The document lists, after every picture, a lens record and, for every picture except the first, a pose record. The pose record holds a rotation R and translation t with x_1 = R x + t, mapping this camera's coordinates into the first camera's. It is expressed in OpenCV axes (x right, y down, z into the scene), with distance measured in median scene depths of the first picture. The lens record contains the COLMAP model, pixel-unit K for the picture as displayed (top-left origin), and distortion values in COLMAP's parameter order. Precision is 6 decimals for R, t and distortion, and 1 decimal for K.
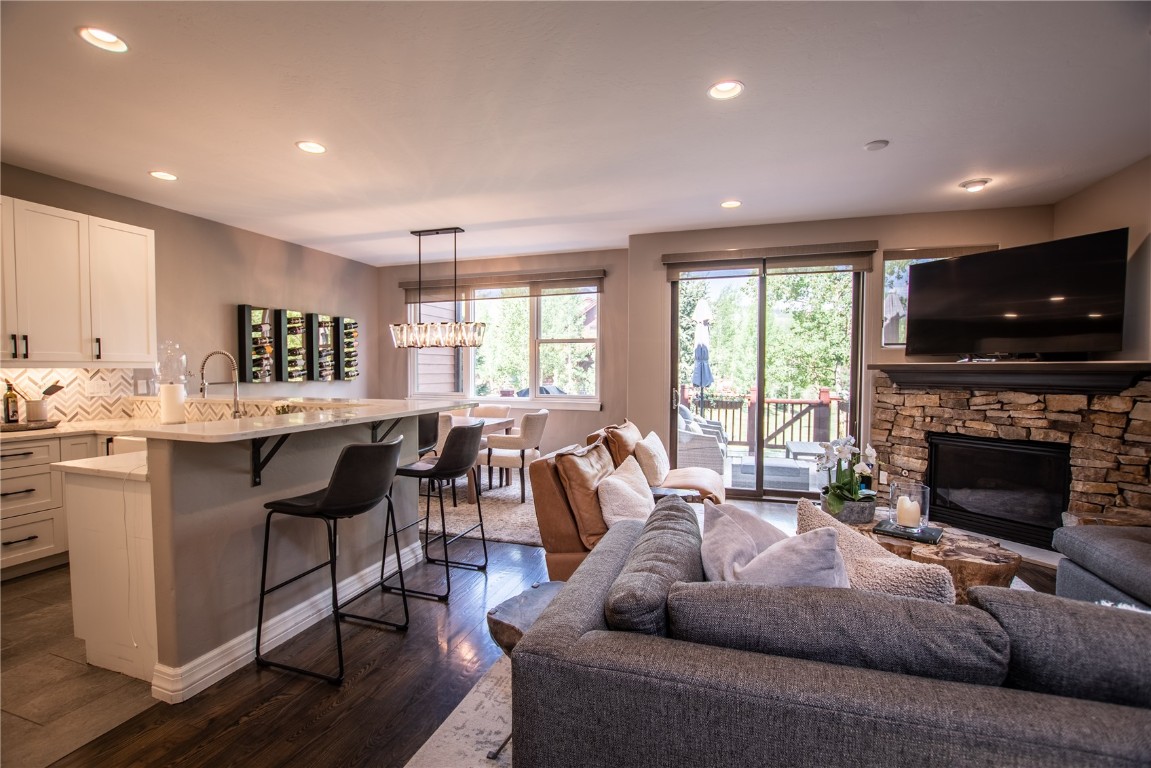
lens RADIAL K [[511.8, 0, 566.8], [0, 511.8, 388.6], [0, 0, 1]] dist [-0.032530, 0.004606]
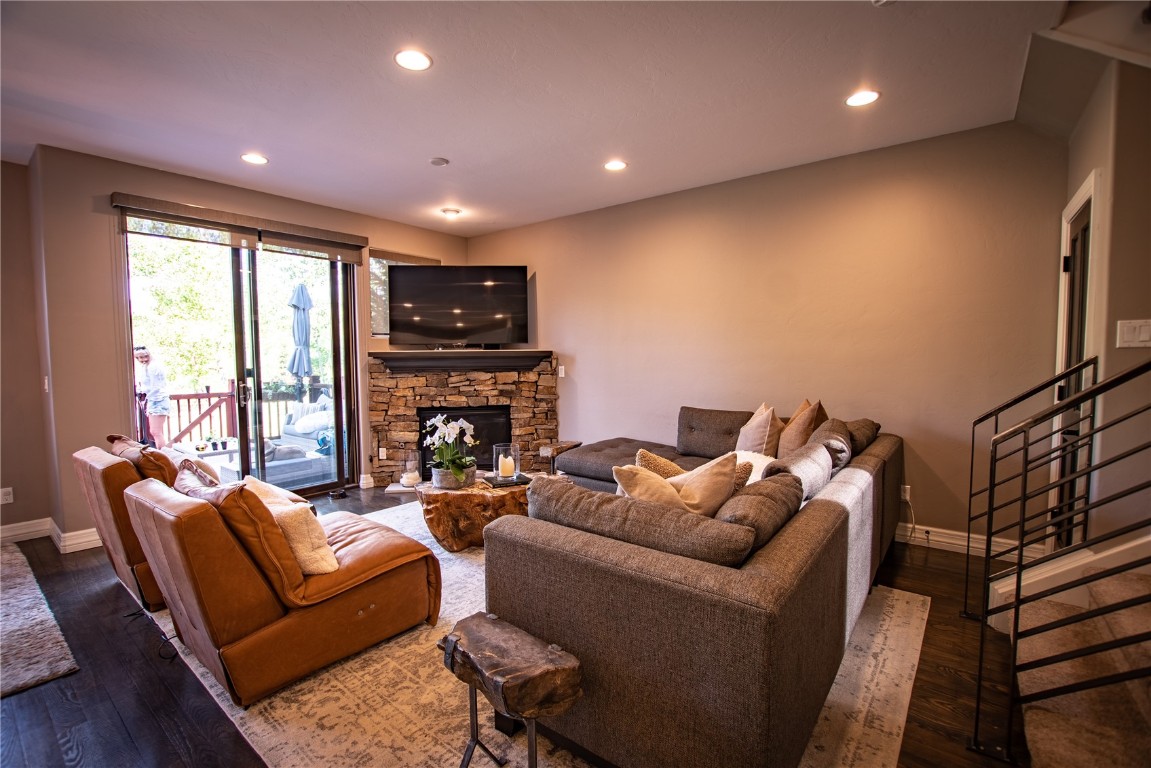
lens RADIAL K [[511.8, 0, 568.8], [0, 511.8, 388.1], [0, 0, 1]] dist [-0.032530, 0.004606]
pose [[0.329252, -0.063181, 0.942126, -0.315057], [0.043884, 0.997705, 0.051571, -0.008988], [-0.943222, 0.024365, 0.331269, 0.259407]]
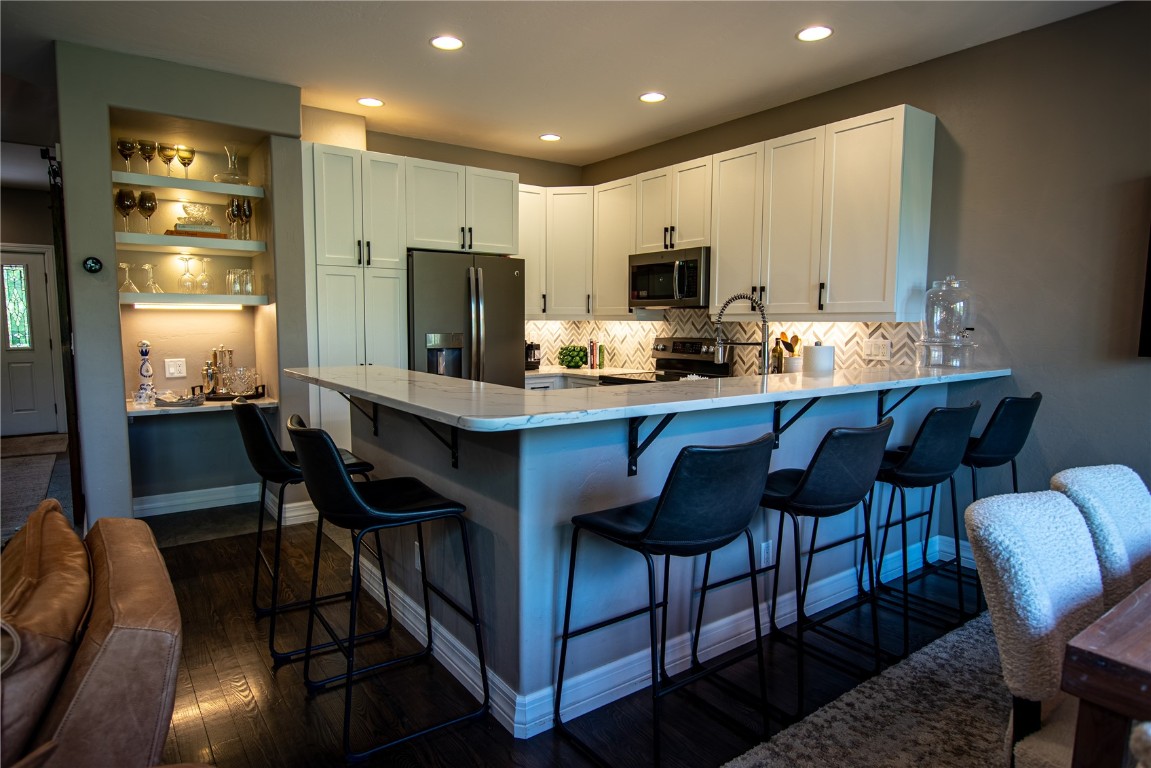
lens RADIAL K [[657.2, 0, 564.6], [0, 657.2, 389.2], [0, 0, 1]] dist [-0.009480, -0.000636]
pose [[-0.588409, 0.078307, -0.804762, 0.119474], [-0.036973, 0.991652, 0.123526, -0.042376], [0.807717, 0.102439, -0.580602, 1.127367]]
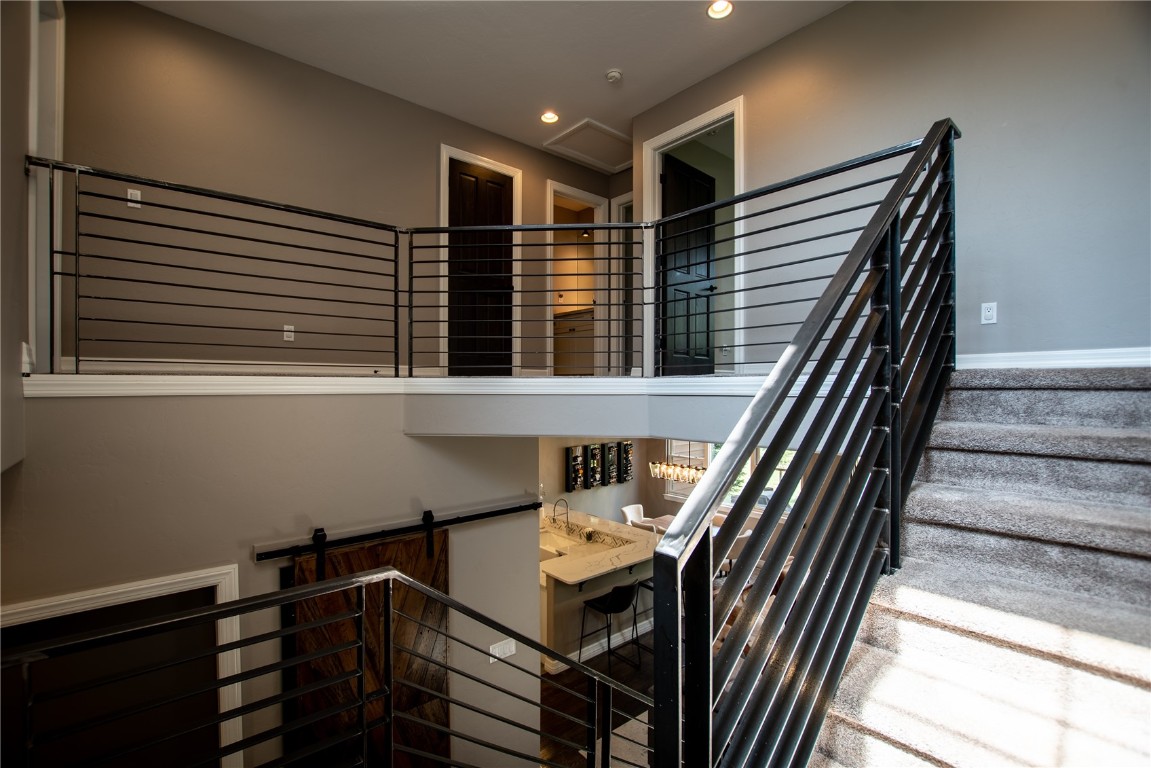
lens RADIAL K [[511.8, 0, 565.2], [0, 511.8, 391.0], [0, 0, 1]] dist [-0.032530, 0.004606]
pose [[0.855109, 0.004034, -0.518432, 0.319599], [-0.017261, 0.999637, -0.020693, -0.392281], [0.518160, 0.026644, 0.854868, -0.629843]]
